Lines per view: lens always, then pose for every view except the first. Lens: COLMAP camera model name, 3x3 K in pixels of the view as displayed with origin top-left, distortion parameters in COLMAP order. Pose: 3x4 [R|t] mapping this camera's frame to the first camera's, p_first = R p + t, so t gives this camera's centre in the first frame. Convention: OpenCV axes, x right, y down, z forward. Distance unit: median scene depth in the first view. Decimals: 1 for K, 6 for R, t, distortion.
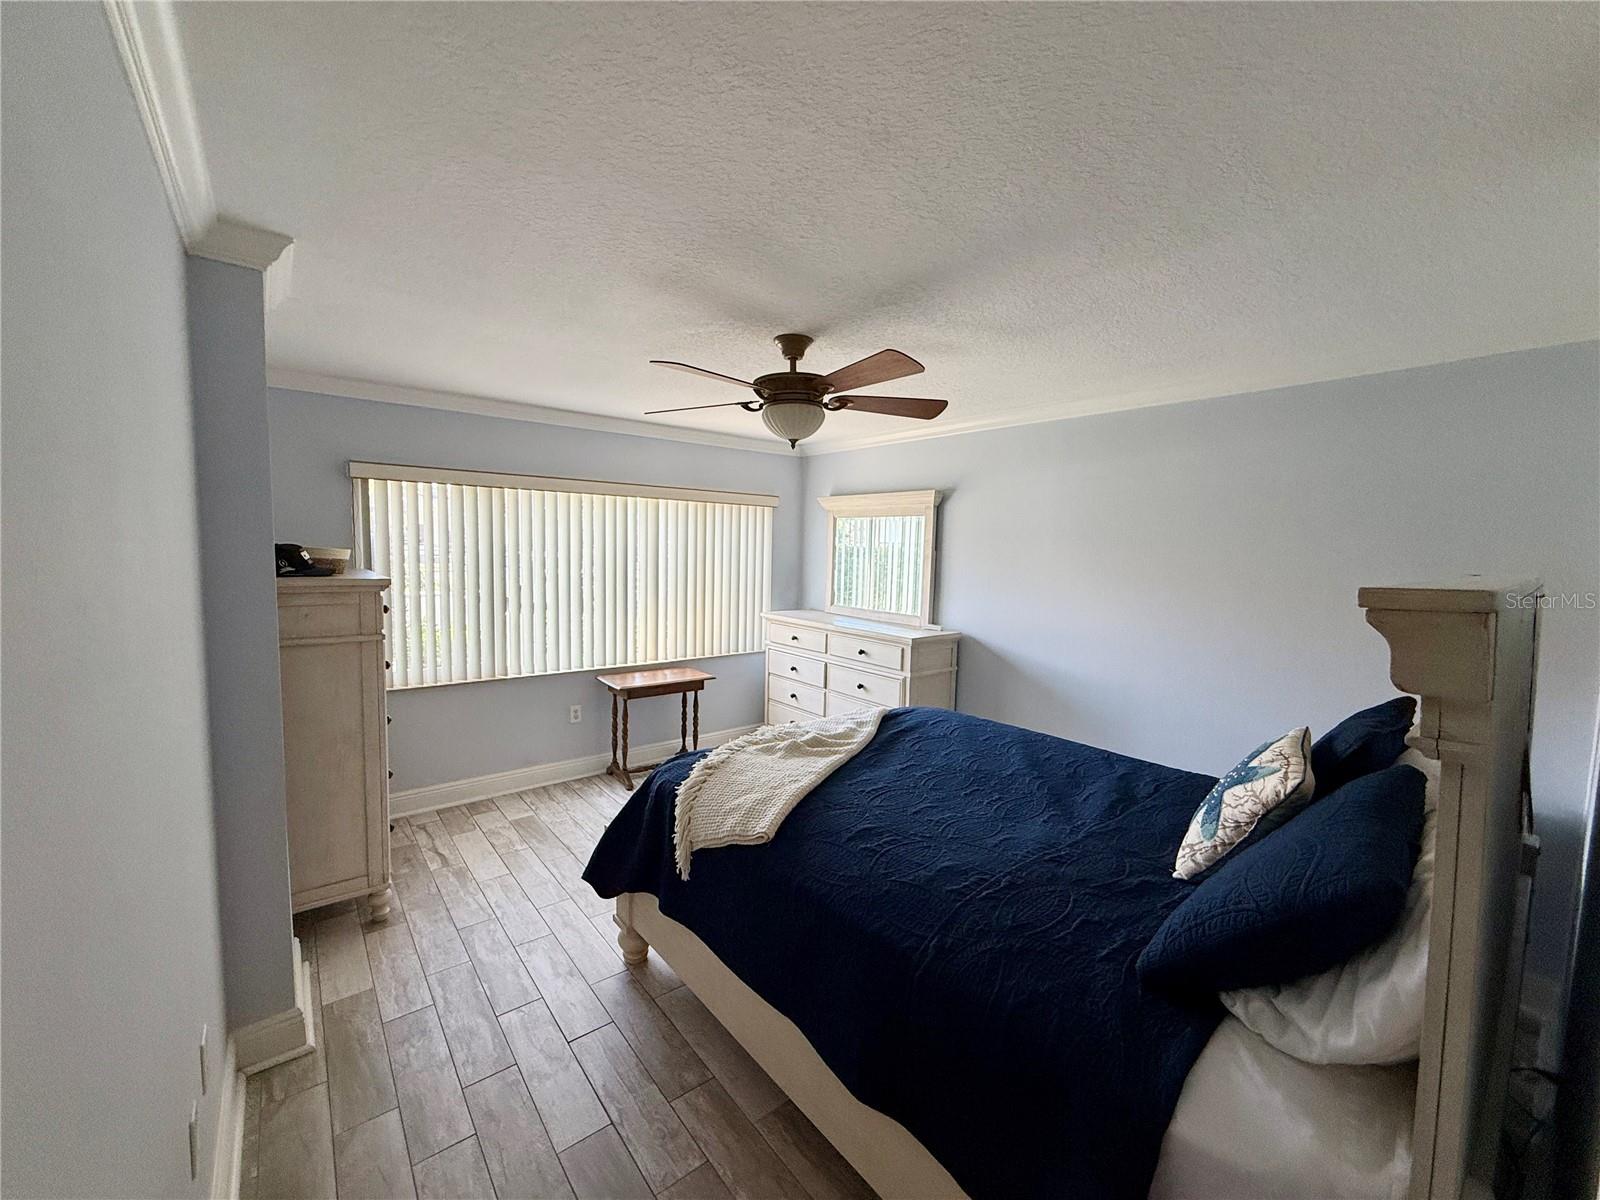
lens RADIAL K [[634.8, 0, 800.0], [0, 634.8, 600.0], [0, 0, 1]] dist [0.000178, -0.000057]
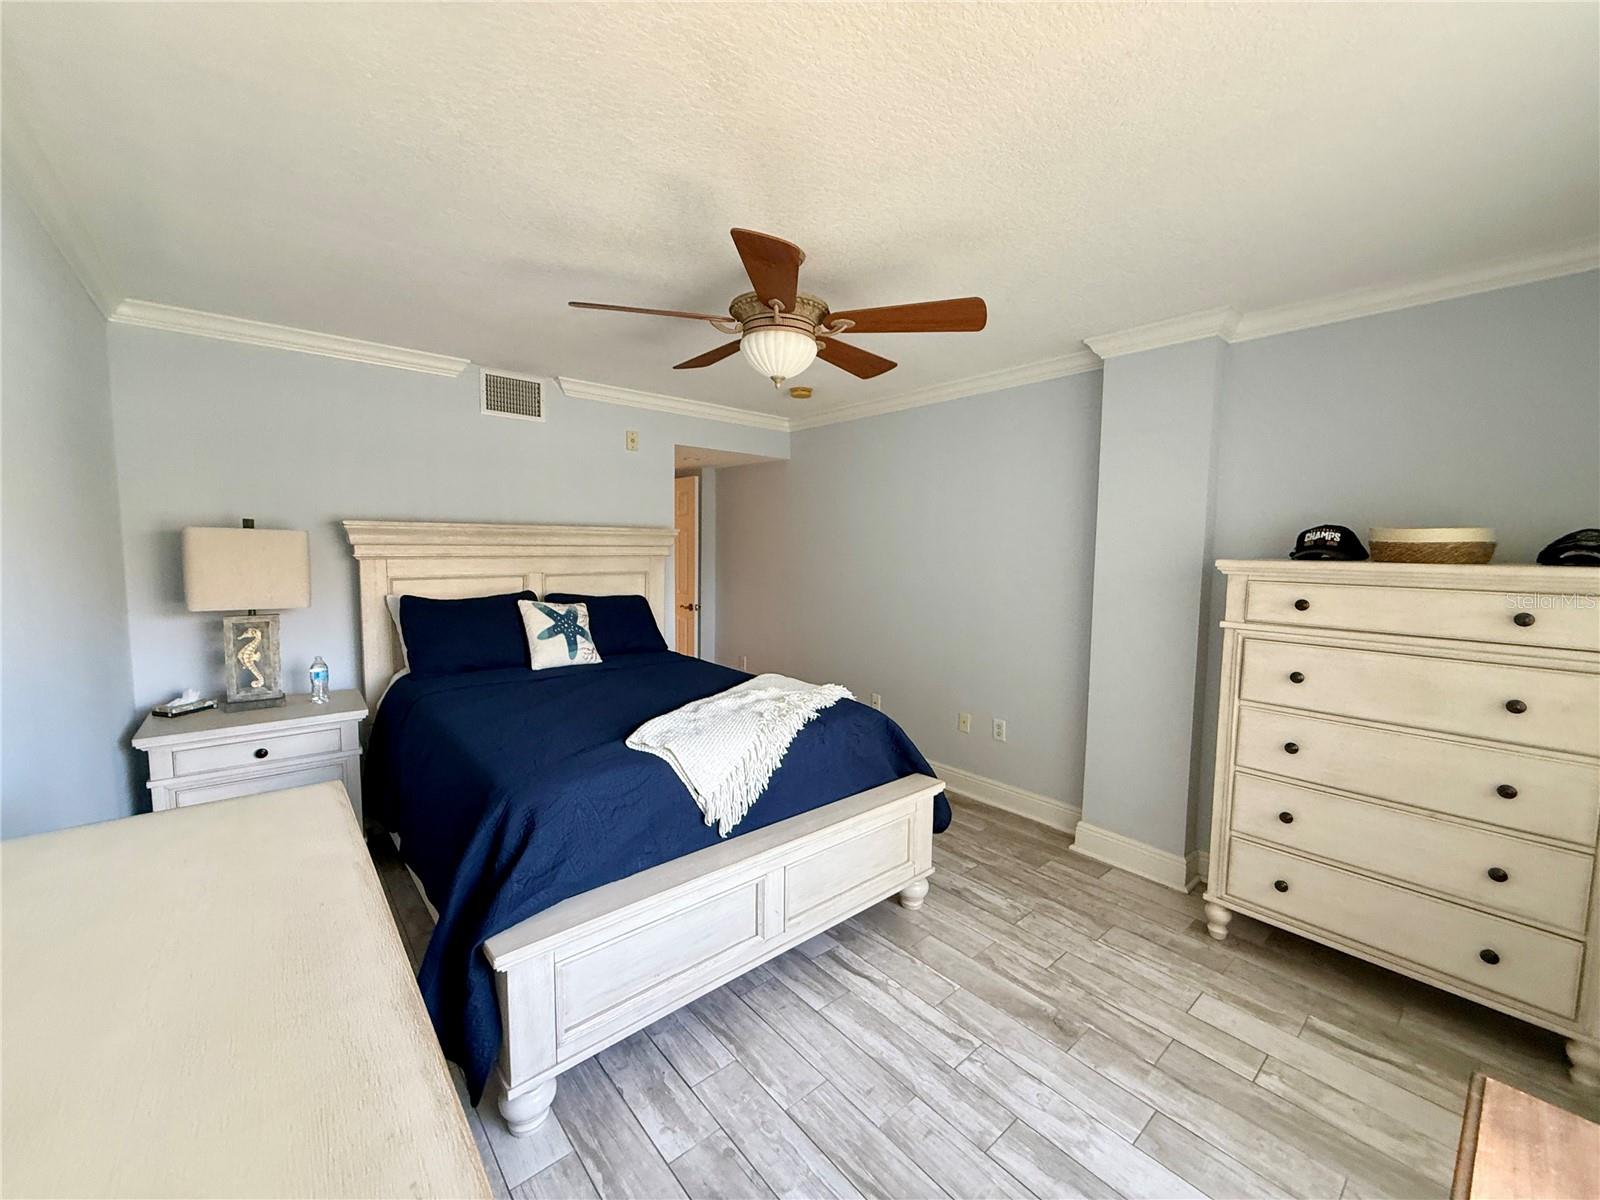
lens RADIAL K [[634.8, 0, 800.0], [0, 634.8, 600.0], [0, 0, 1]] dist [0.000178, -0.000057]
pose [[-0.999517, 0.003655, -0.030861, -0.028337], [-0.001774, 0.984725, 0.174106, -0.148664], [0.031026, 0.174076, -0.984243, 1.928261]]
